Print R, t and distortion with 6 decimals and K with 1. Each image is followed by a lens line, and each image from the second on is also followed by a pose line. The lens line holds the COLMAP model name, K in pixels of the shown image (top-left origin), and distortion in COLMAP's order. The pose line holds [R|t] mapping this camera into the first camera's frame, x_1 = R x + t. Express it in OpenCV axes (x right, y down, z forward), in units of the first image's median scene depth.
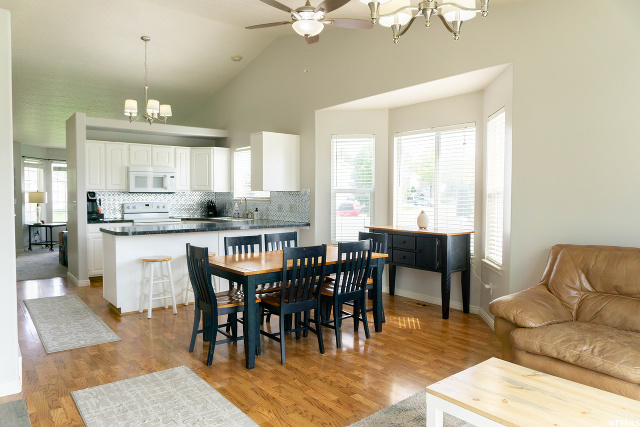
lens RADIAL K [[433.0, 0, 320.0], [0, 433.0, 213.5], [0, 0, 1]] dist [-0.011438, -0.003581]
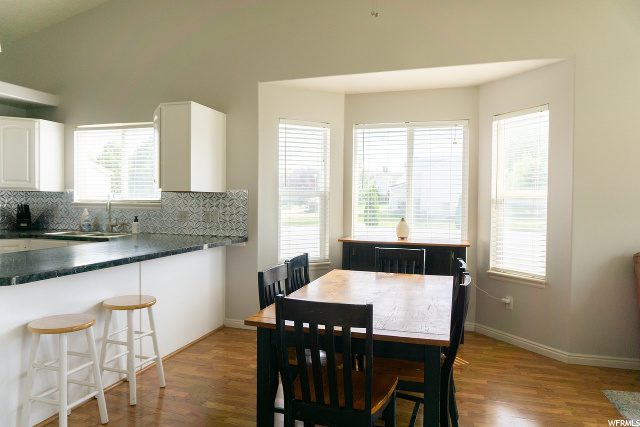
lens RADIAL K [[433.0, 0, 320.0], [0, 433.0, 213.5], [0, 0, 1]] dist [-0.011438, -0.003581]
pose [[0.831843, -0.009702, 0.554926, -0.283129], [0.013254, 0.999909, -0.002387, -0.012066], [-0.554853, 0.009340, 0.831896, 0.290426]]
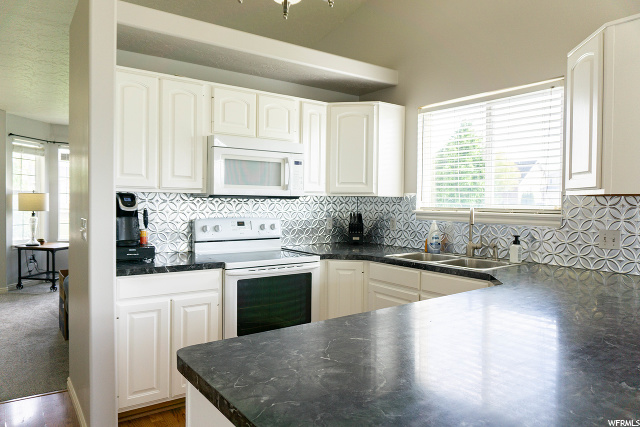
lens RADIAL K [[437.3, 0, 319.1], [0, 437.3, 211.0], [0, 0, 1]] dist [-0.024572, -0.000700]
pose [[0.998993, 0.011489, -0.043374, -0.320759], [-0.012210, 0.999791, -0.016400, -0.027981], [0.043177, 0.016913, 0.998924, 0.580606]]
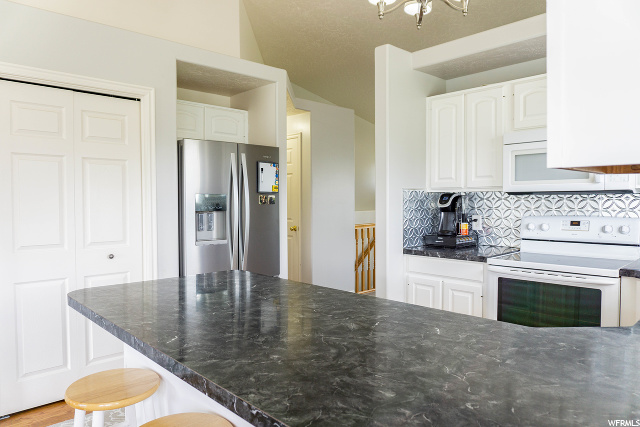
lens RADIAL K [[437.3, 0, 319.1], [0, 437.3, 211.0], [0, 0, 1]] dist [-0.024572, -0.000700]
pose [[0.091084, 0.025175, -0.995525, -0.018850], [-0.030099, 0.999293, 0.022516, -0.035260], [0.995388, 0.027913, 0.091777, 0.784596]]
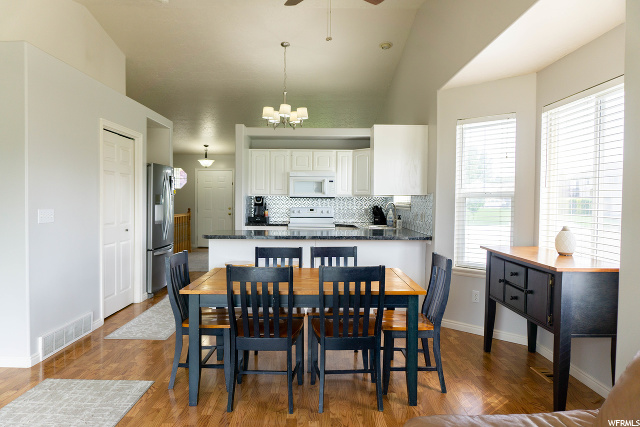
lens RADIAL K [[437.3, 0, 319.1], [0, 437.3, 211.0], [0, 0, 1]] dist [-0.024572, -0.000700]
pose [[0.787498, 0.019998, -0.615993, 0.260321], [-0.031924, 0.999455, -0.008365, -0.009427], [0.615490, 0.026253, 0.787707, 0.227337]]
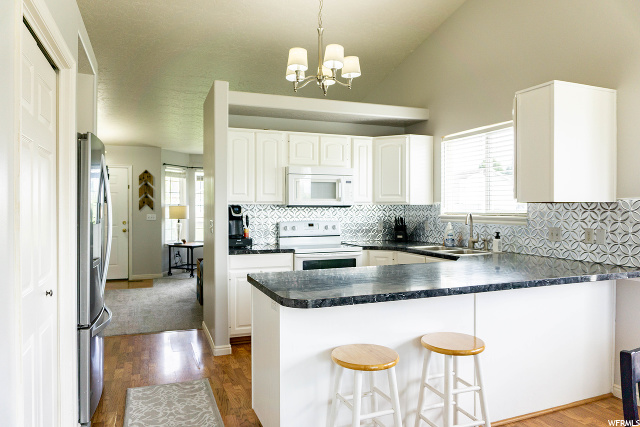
lens RADIAL K [[437.3, 0, 319.1], [0, 437.3, 211.0], [0, 0, 1]] dist [-0.024572, -0.000700]
pose [[0.954331, -0.001386, -0.298747, -0.201357], [-0.008965, 0.999406, -0.033274, -0.019826], [0.298616, 0.034433, 0.953752, 0.387714]]
